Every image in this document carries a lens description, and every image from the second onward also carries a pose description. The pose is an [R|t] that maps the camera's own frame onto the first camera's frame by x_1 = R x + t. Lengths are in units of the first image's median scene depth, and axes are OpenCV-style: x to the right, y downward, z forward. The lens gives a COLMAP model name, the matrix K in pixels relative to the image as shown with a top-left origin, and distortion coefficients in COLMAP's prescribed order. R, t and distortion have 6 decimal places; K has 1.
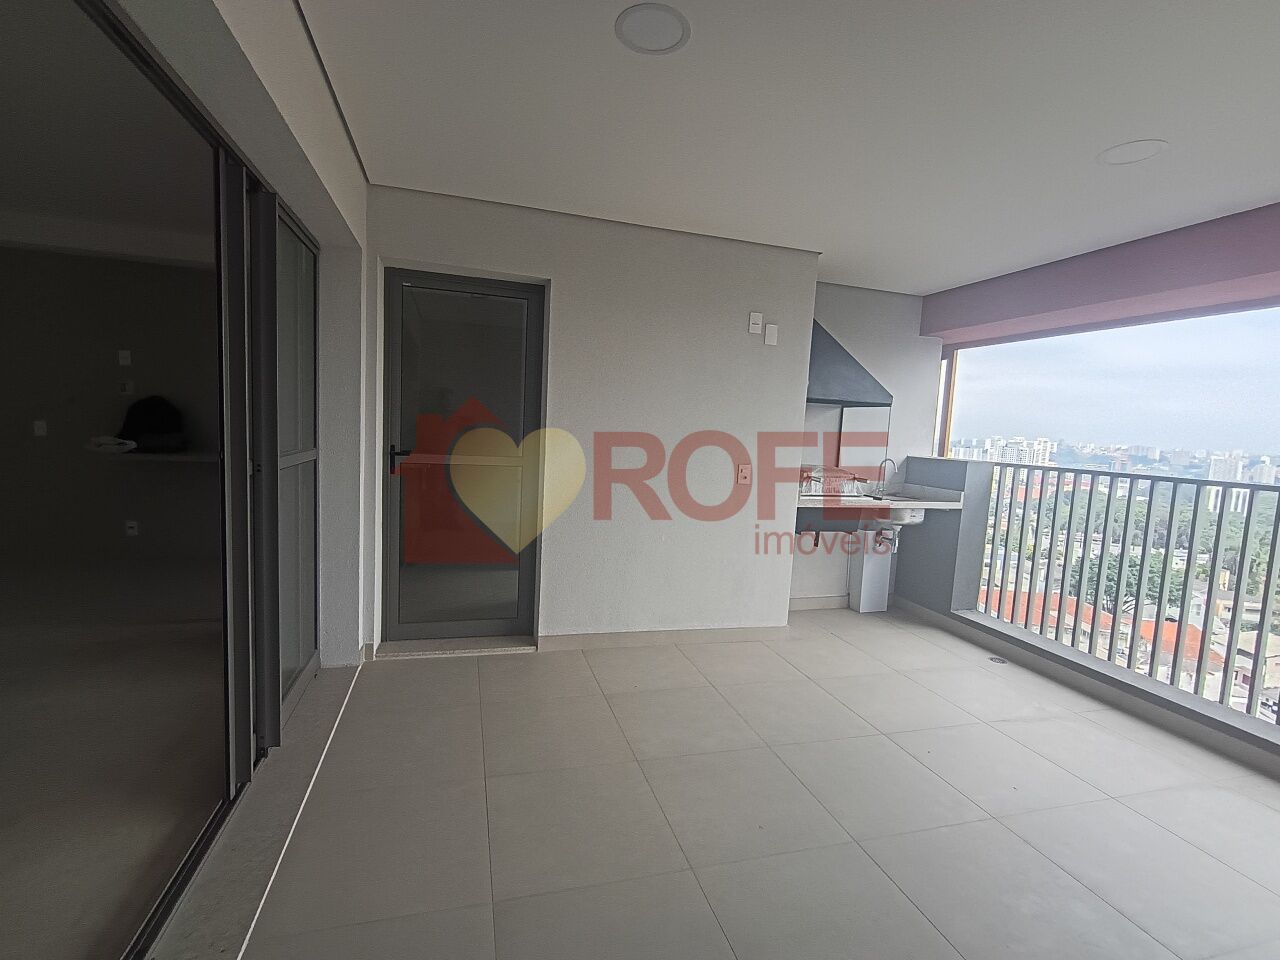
lens RADIAL K [[588.6, 0, 638.6], [0, 588.6, 482.5], [0, 0, 1]] dist [0.001573, 0.002008]
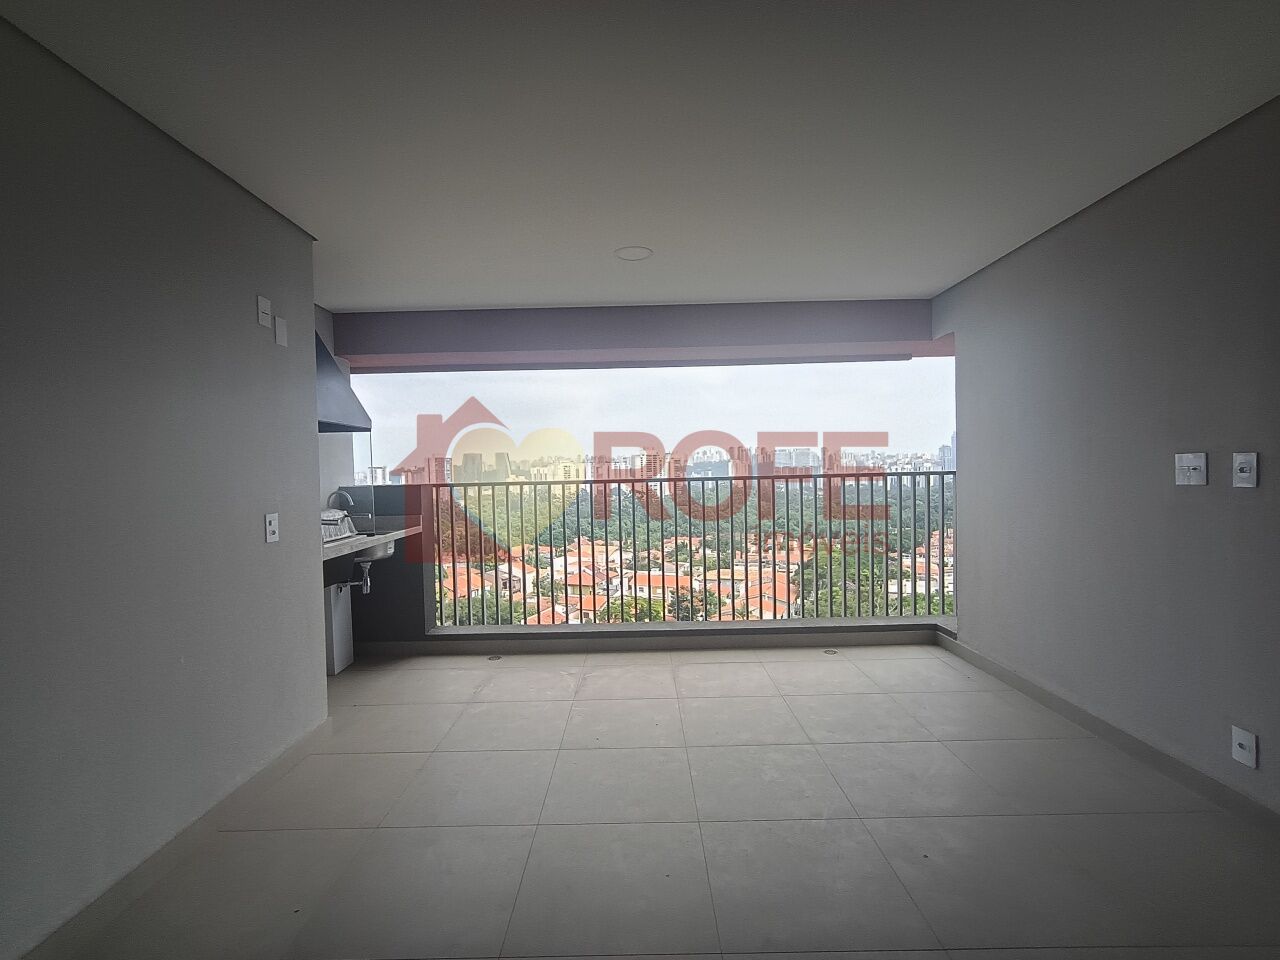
lens RADIAL K [[588.6, 0, 638.6], [0, 588.6, 482.5], [0, 0, 1]] dist [0.001573, 0.002008]
pose [[0.282940, -0.079891, 0.955805, -0.308764], [0.125508, 0.991040, 0.045683, -0.038911], [-0.950891, 0.107035, 0.290432, 0.334152]]
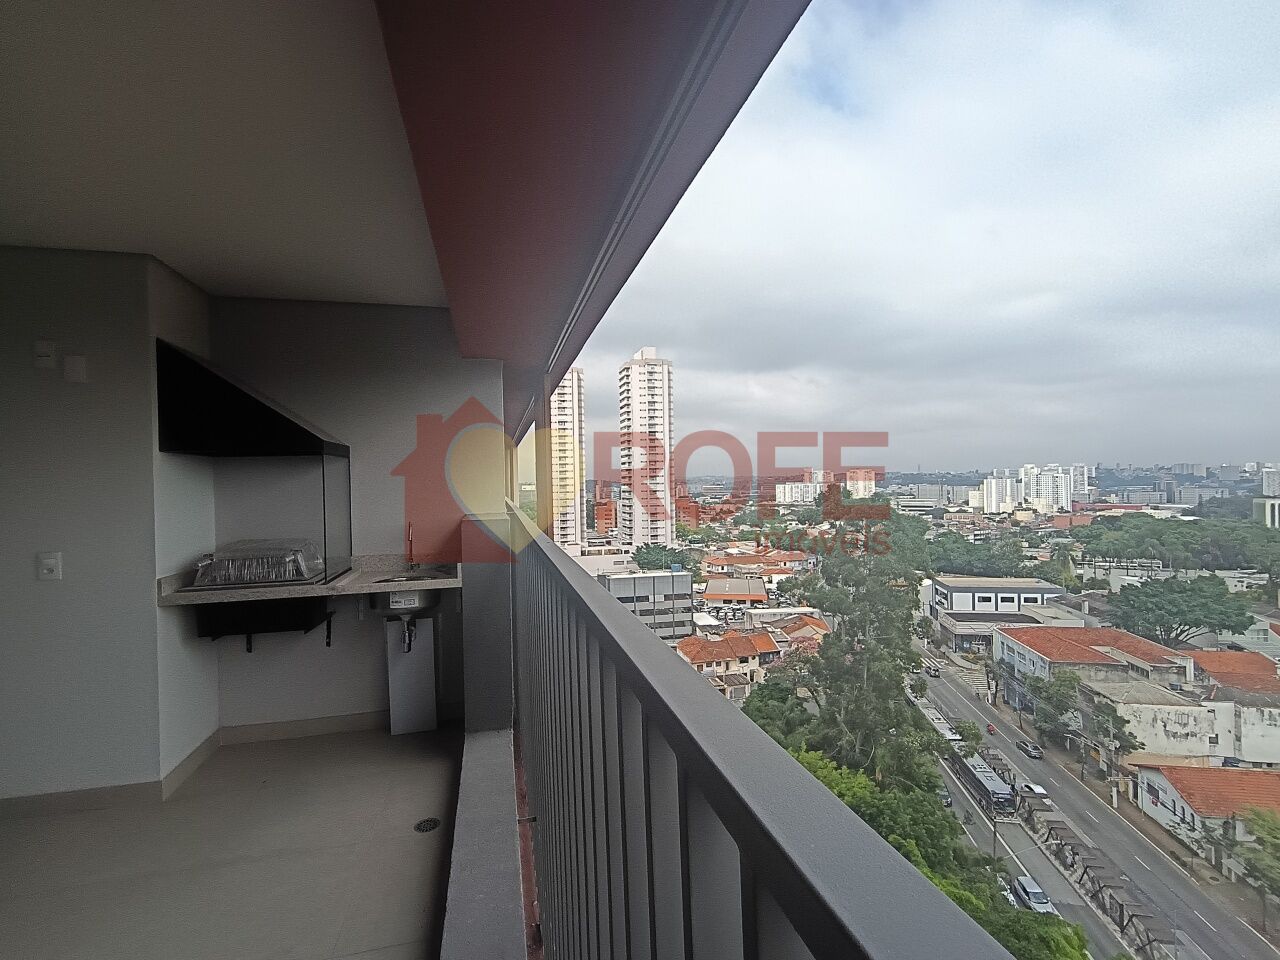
lens RADIAL K [[588.6, 0, 638.6], [0, 588.6, 482.5], [0, 0, 1]] dist [0.001573, 0.002008]
pose [[0.996364, -0.073510, -0.043060, 0.797670], [0.069087, 0.992933, -0.096497, 0.002630], [0.049849, 0.093171, 0.994401, 0.277377]]
